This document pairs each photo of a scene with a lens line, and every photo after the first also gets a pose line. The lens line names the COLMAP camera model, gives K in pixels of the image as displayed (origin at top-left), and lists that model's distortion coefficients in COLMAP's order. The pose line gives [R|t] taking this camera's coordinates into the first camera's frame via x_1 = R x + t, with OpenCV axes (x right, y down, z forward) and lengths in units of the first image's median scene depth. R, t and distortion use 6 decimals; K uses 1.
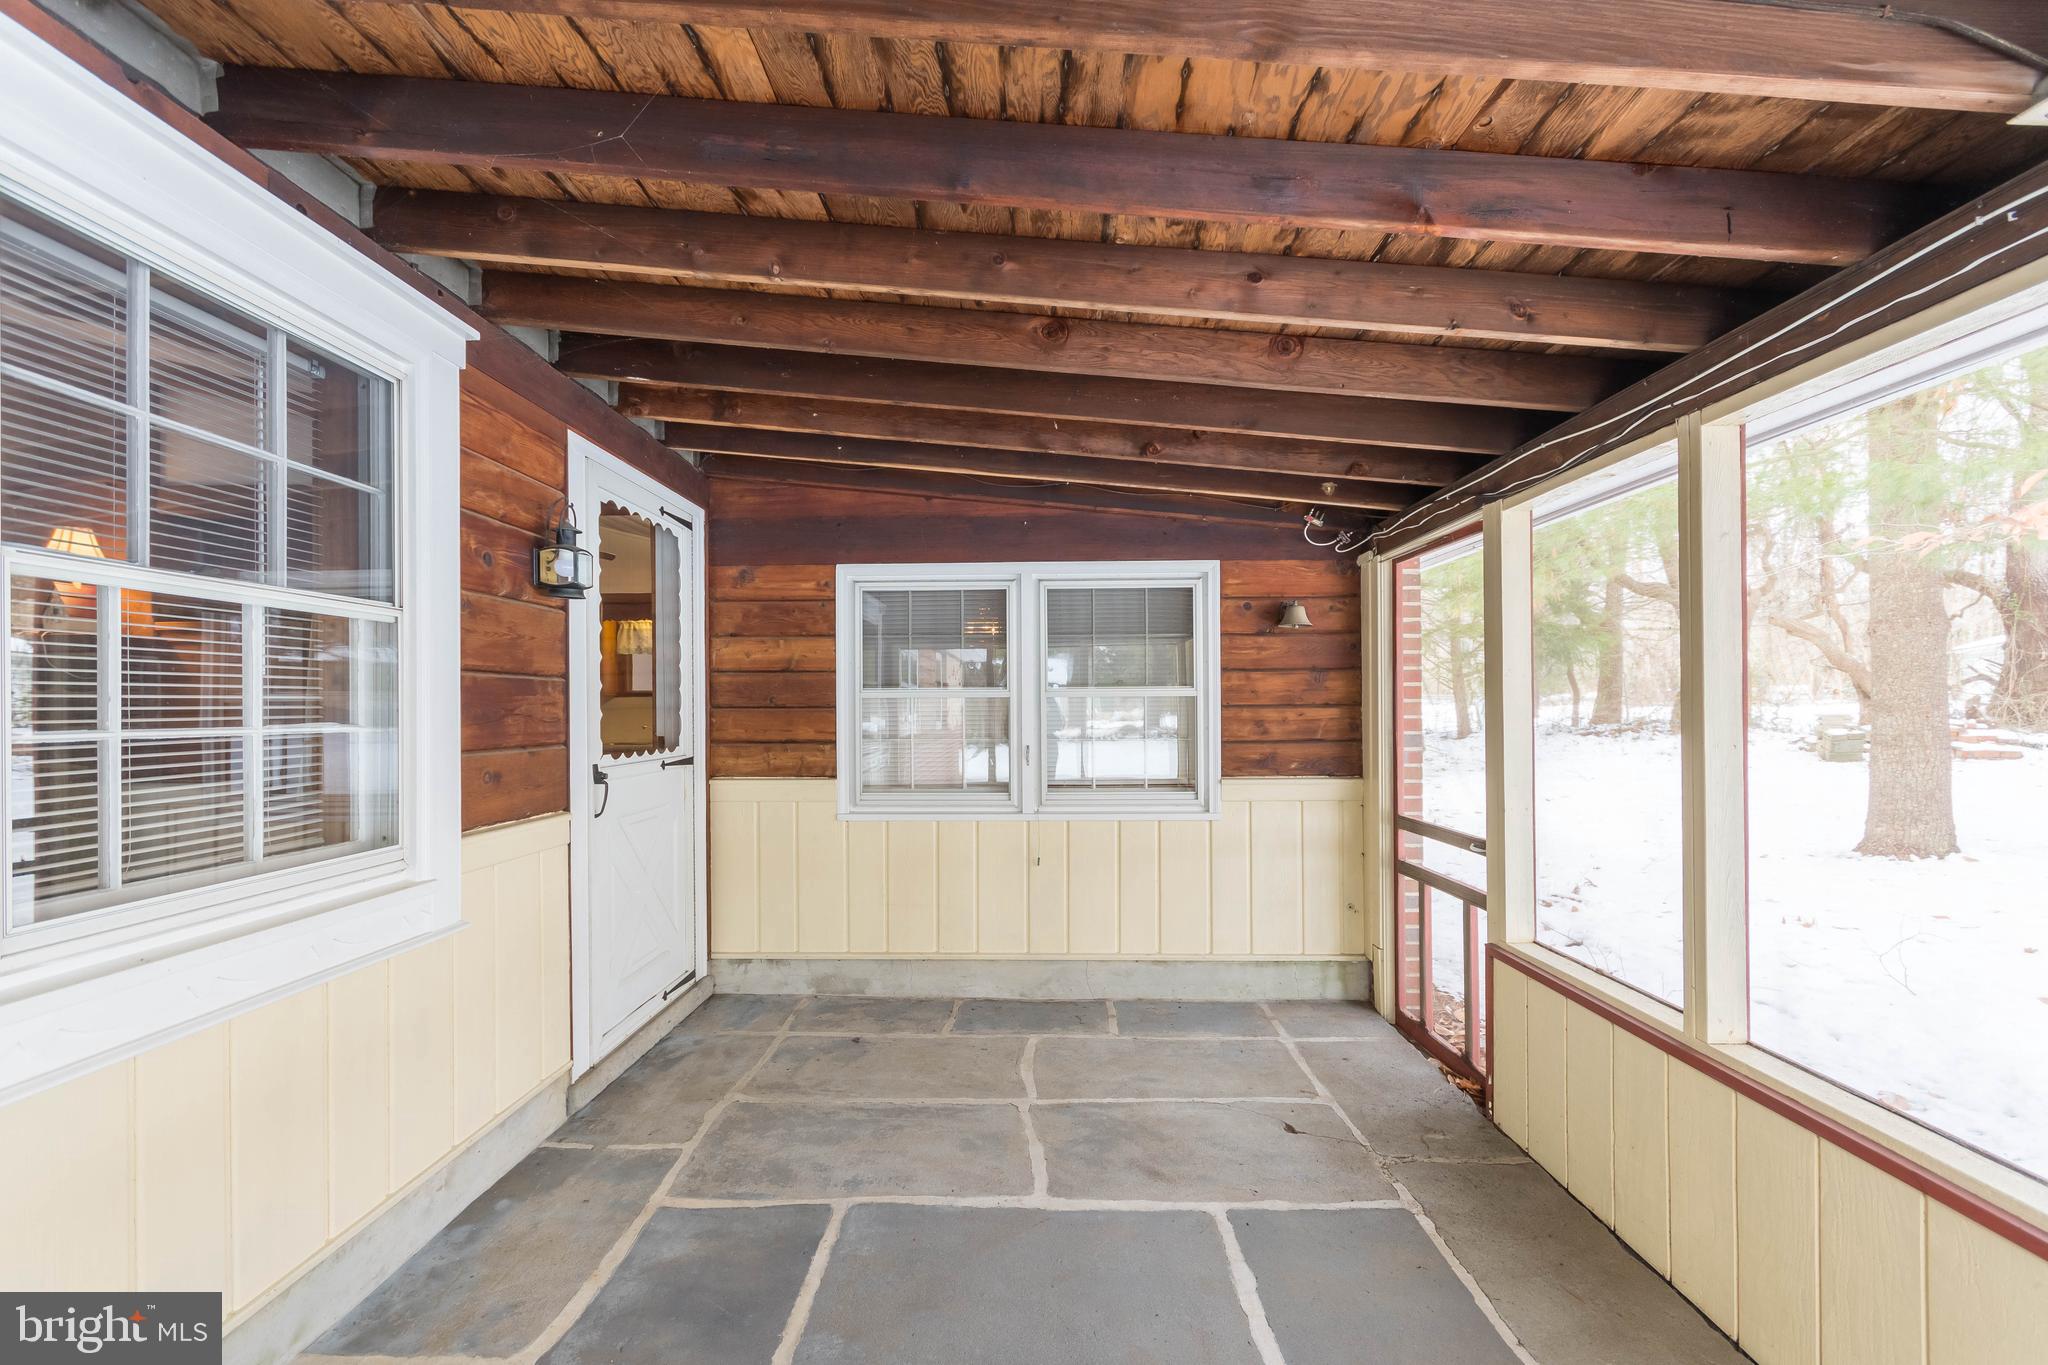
lens RADIAL K [[902.7, 0, 1025.3], [0, 902.7, 698.6], [0, 0, 1]] dist [-0.000681, 0.001308]
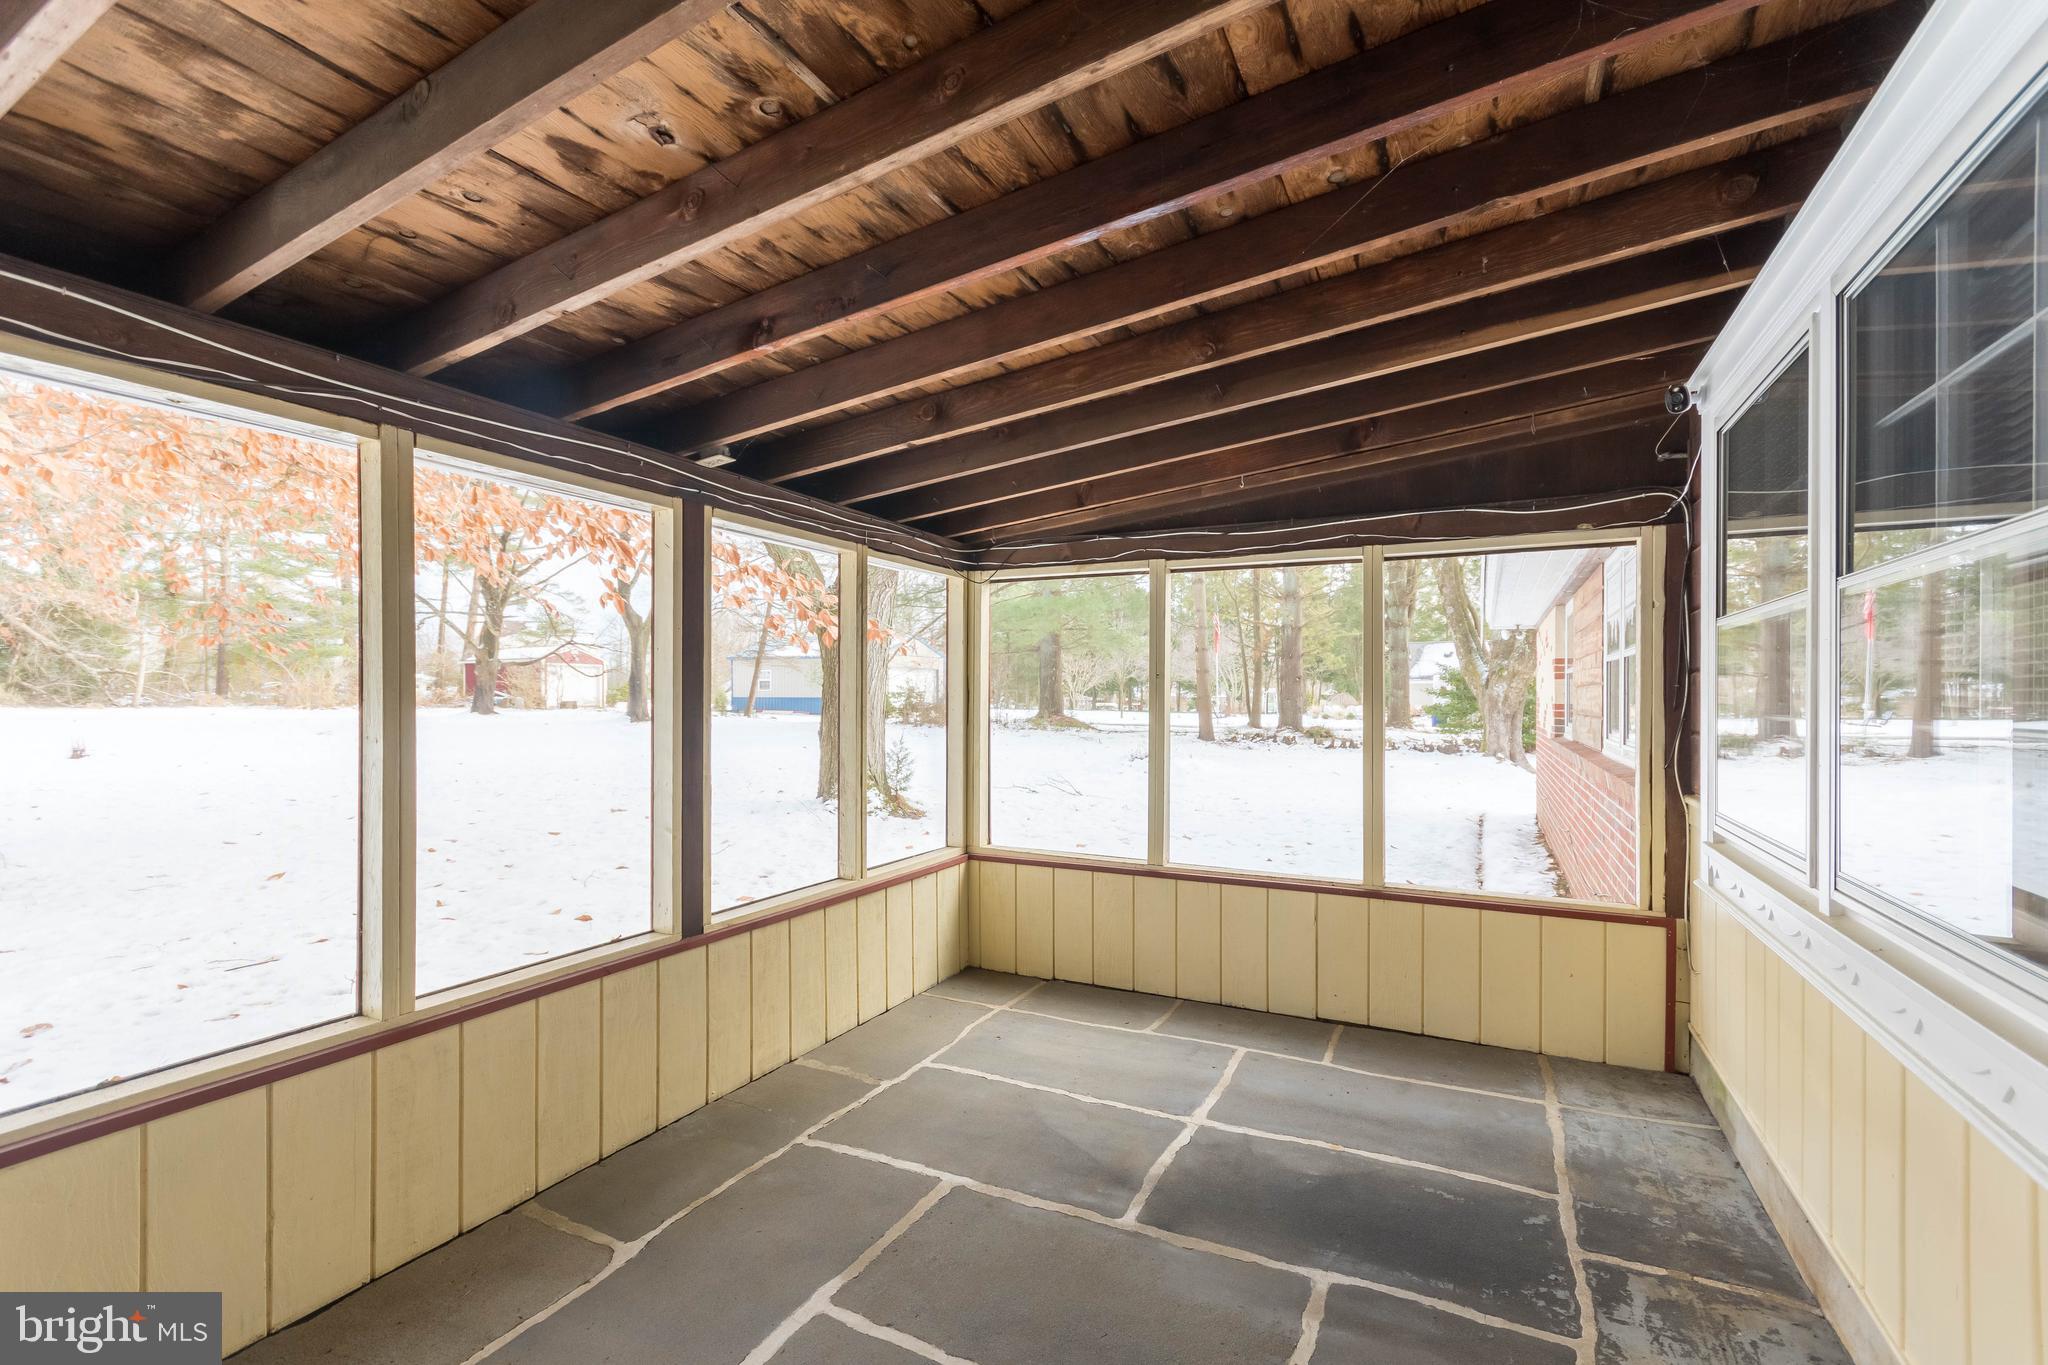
lens RADIAL K [[902.7, 0, 1025.3], [0, 902.7, 698.6], [0, 0, 1]] dist [-0.000681, 0.001308]
pose [[-0.900102, 0.003260, 0.435667, -0.390348], [0.000932, 0.999984, -0.005559, 0.008938], [-0.435678, -0.004598, -0.900091, 1.650701]]
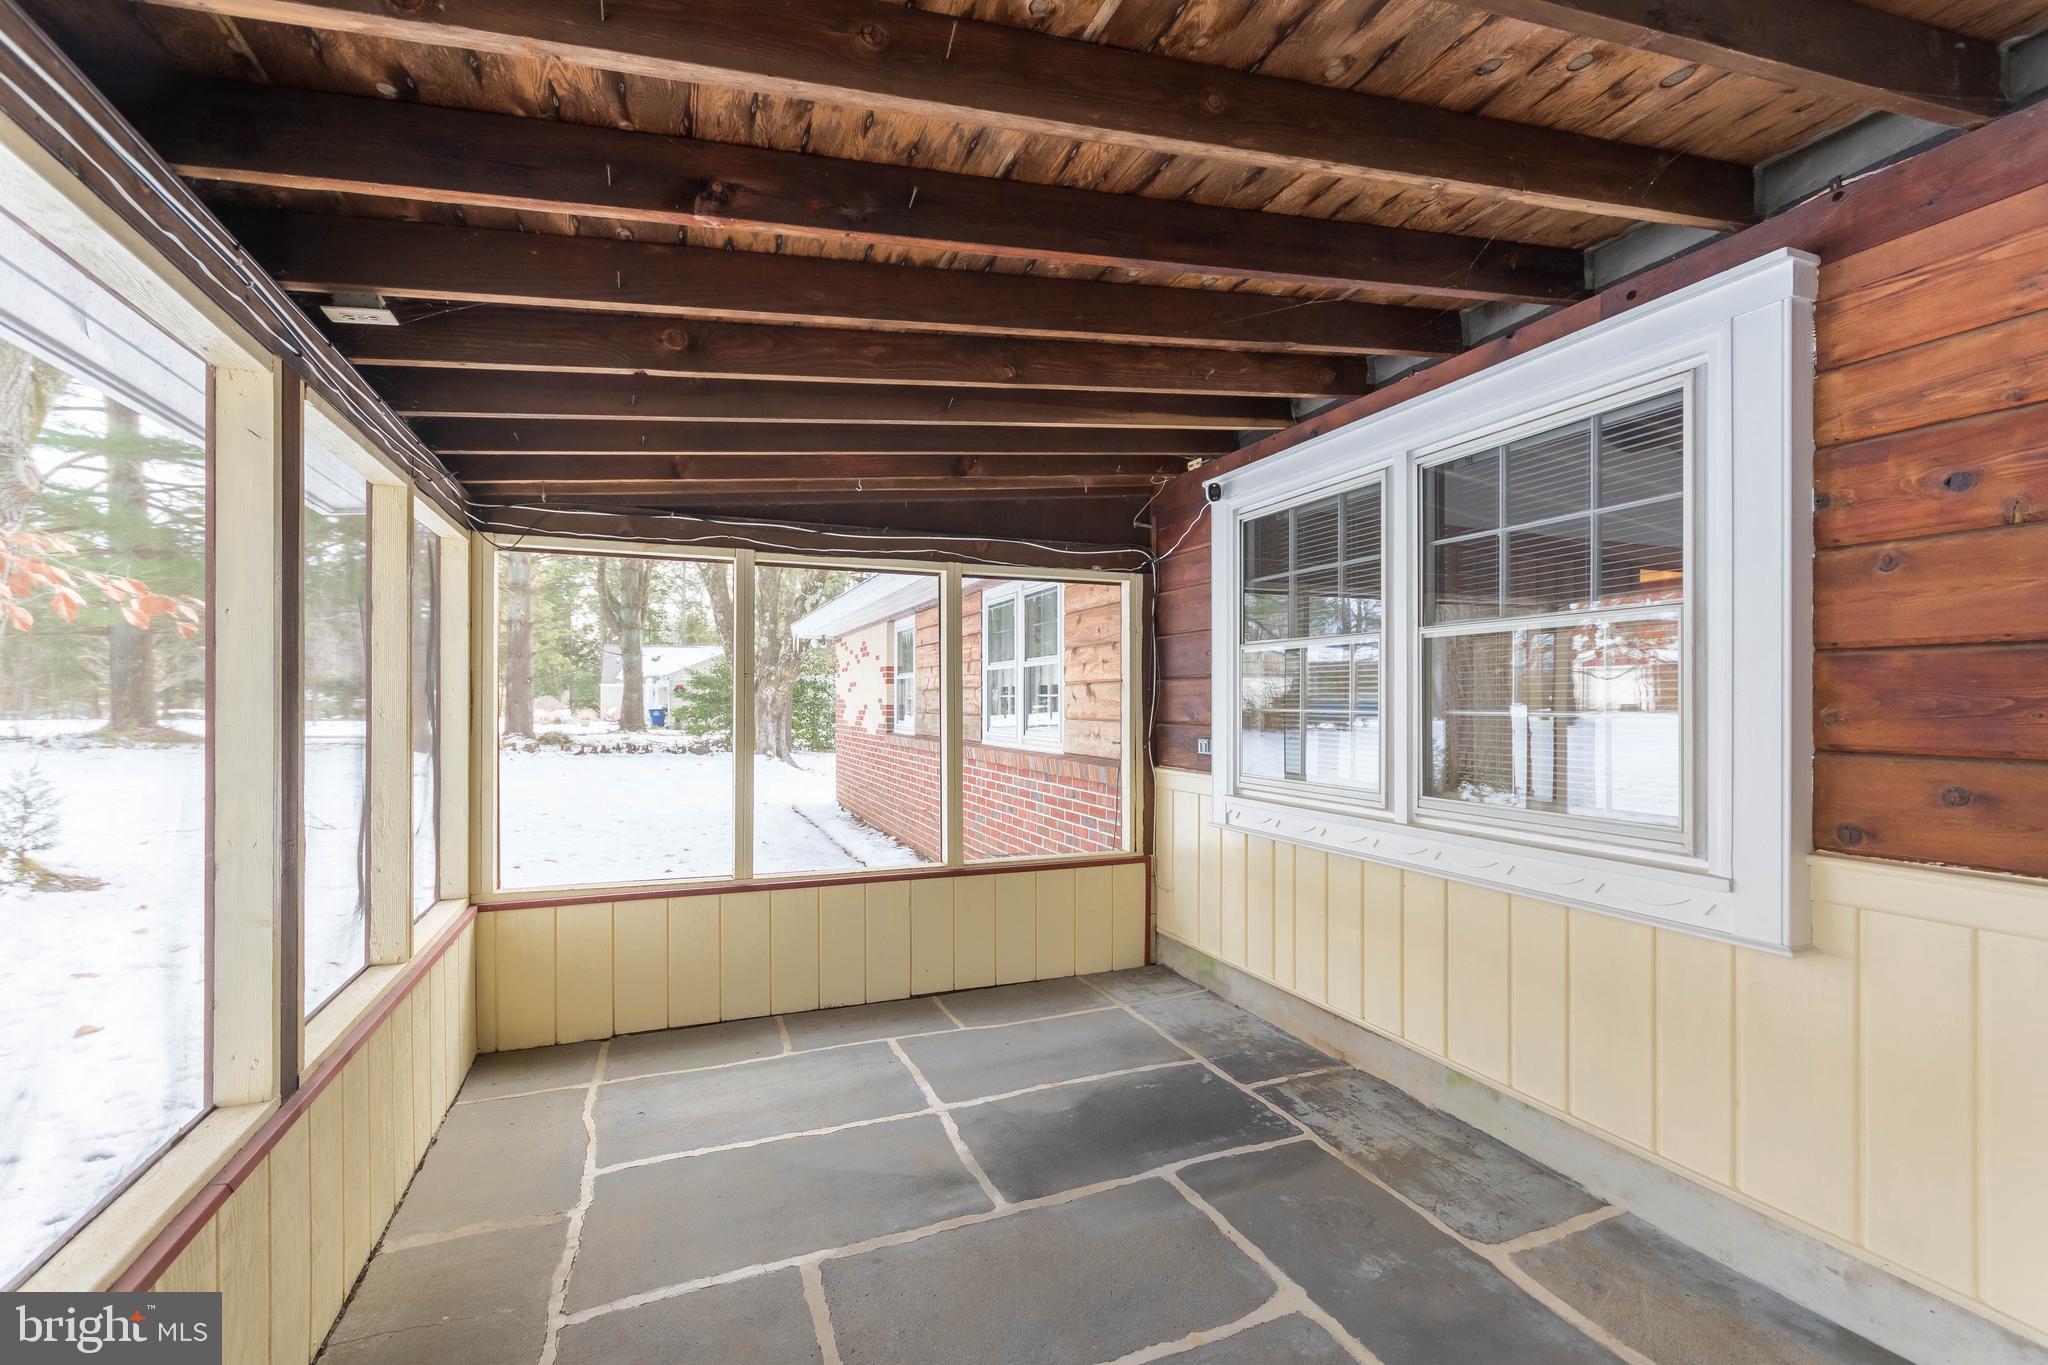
lens RADIAL K [[902.7, 0, 1025.3], [0, 902.7, 698.6], [0, 0, 1]] dist [-0.000681, 0.001308]
pose [[-0.918490, 0.004337, -0.395421, 0.414739], [0.007172, 0.999958, -0.005691, 0.011743], [0.395380, -0.008063, -0.918482, 1.653734]]
